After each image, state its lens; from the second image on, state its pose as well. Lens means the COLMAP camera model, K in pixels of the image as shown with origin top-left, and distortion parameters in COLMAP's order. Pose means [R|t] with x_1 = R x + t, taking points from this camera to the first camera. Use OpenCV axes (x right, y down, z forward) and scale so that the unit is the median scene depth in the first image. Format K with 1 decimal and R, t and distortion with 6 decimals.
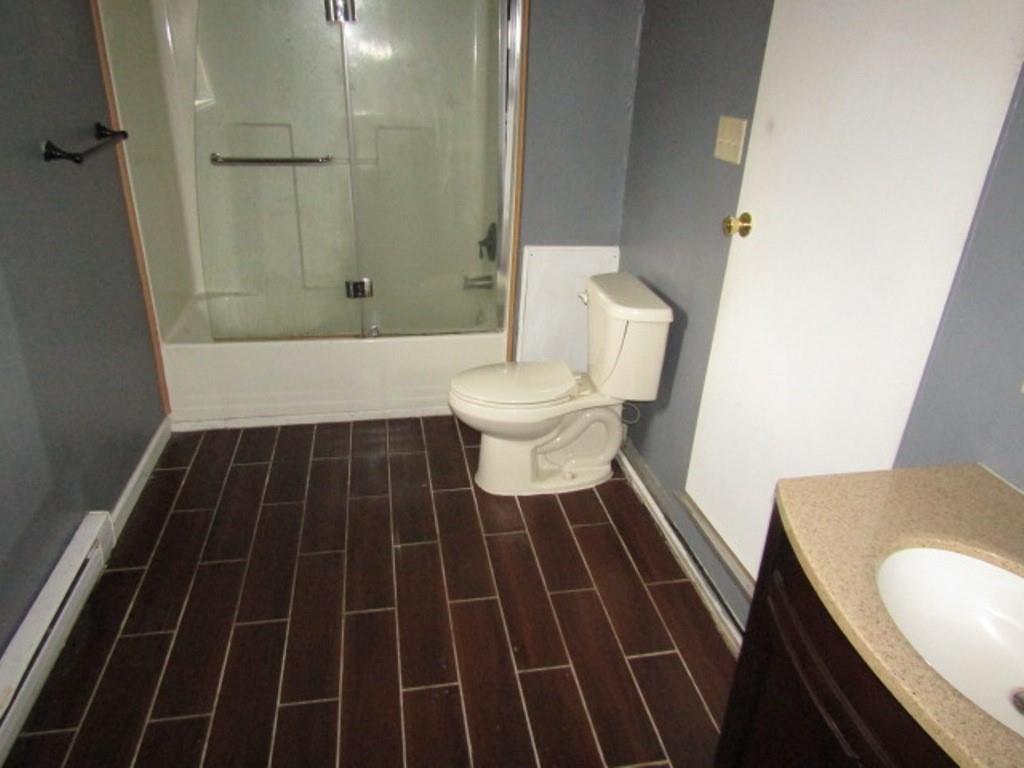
lens RADIAL K [[715.0, 0, 512.5], [0, 715.0, 338.7], [0, 0, 1]] dist [-0.057959, 0.002442]
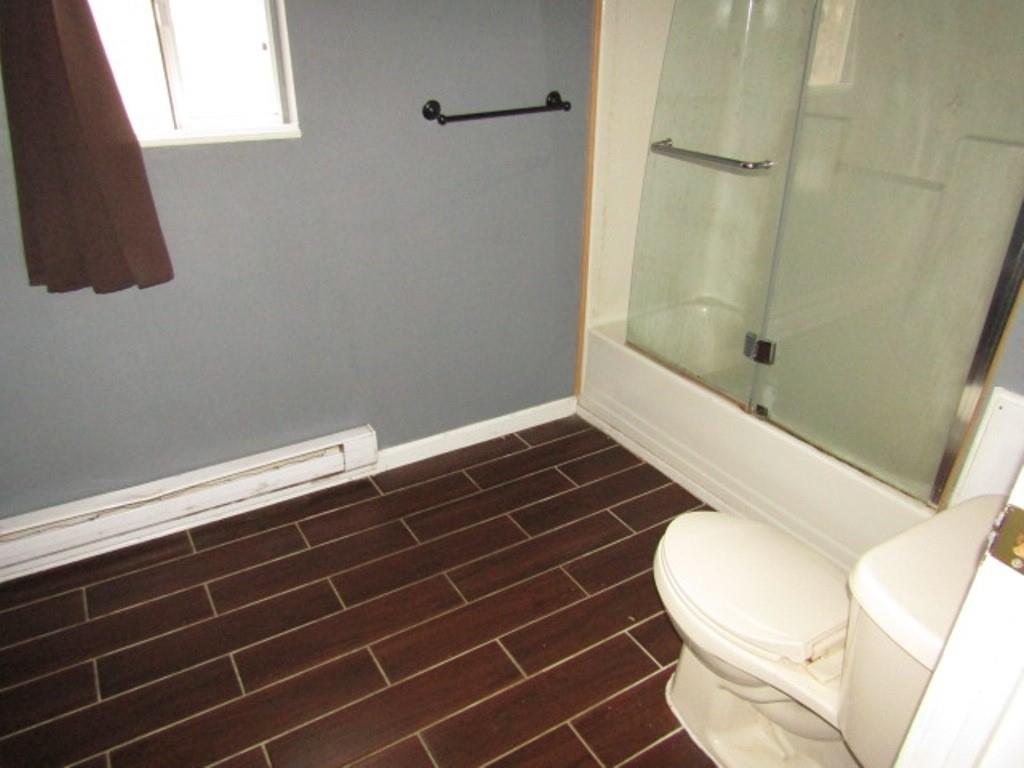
lens RADIAL K [[715.0, 0, 512.5], [0, 715.0, 338.7], [0, 0, 1]] dist [-0.057959, 0.002442]
pose [[0.357362, 0.347764, -0.866806, 0.318738], [-0.339495, 0.912974, 0.226322, -0.158431], [0.870078, 0.213397, 0.444326, 0.462203]]
